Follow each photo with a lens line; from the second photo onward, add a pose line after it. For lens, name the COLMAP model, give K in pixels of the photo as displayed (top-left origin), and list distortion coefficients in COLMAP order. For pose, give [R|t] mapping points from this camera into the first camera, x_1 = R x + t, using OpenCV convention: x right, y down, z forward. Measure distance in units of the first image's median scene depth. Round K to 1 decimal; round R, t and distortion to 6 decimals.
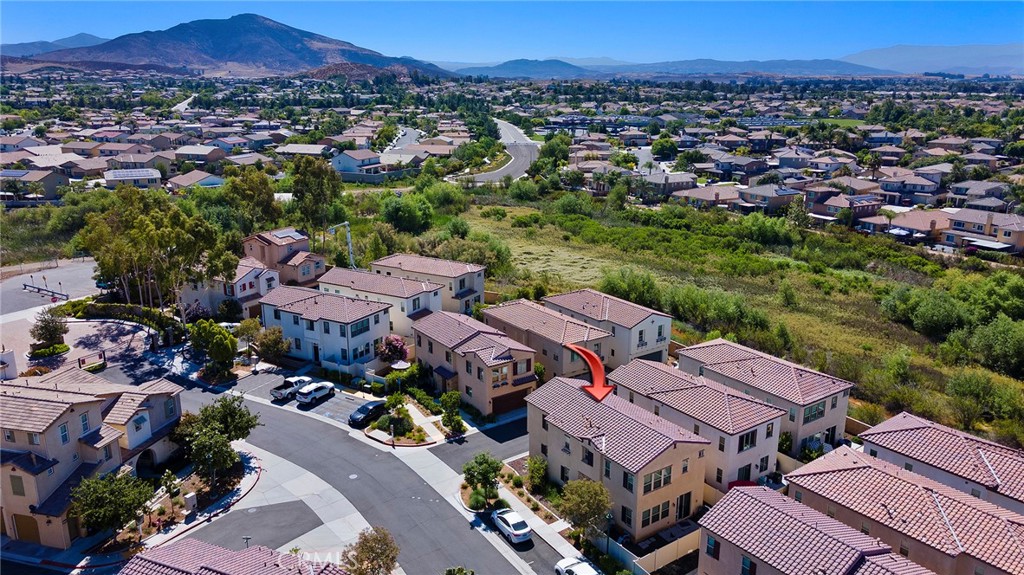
lens RADIAL K [[739.9, 0, 512.0], [0, 739.9, 287.5], [0, 0, 1]] dist [0.045121, 0.001611]
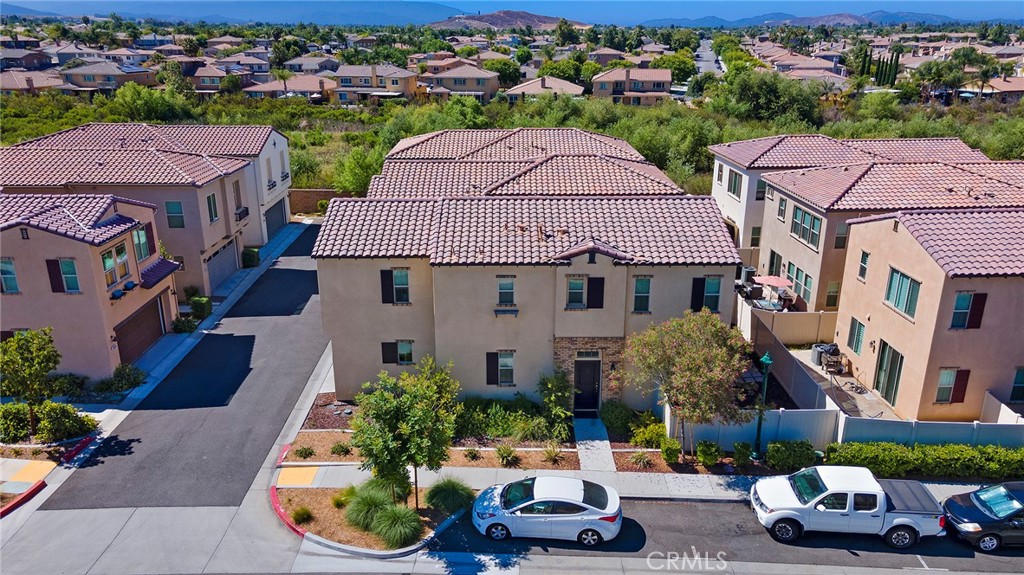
lens RADIAL K [[739.9, 0, 512.0], [0, 739.9, 287.5], [0, 0, 1]] dist [0.045121, 0.001611]
pose [[0.568356, -0.274002, 0.775819, -0.204657], [0.221678, 0.959047, 0.176315, 0.103409], [-0.792358, 0.071772, 0.605820, 0.579057]]
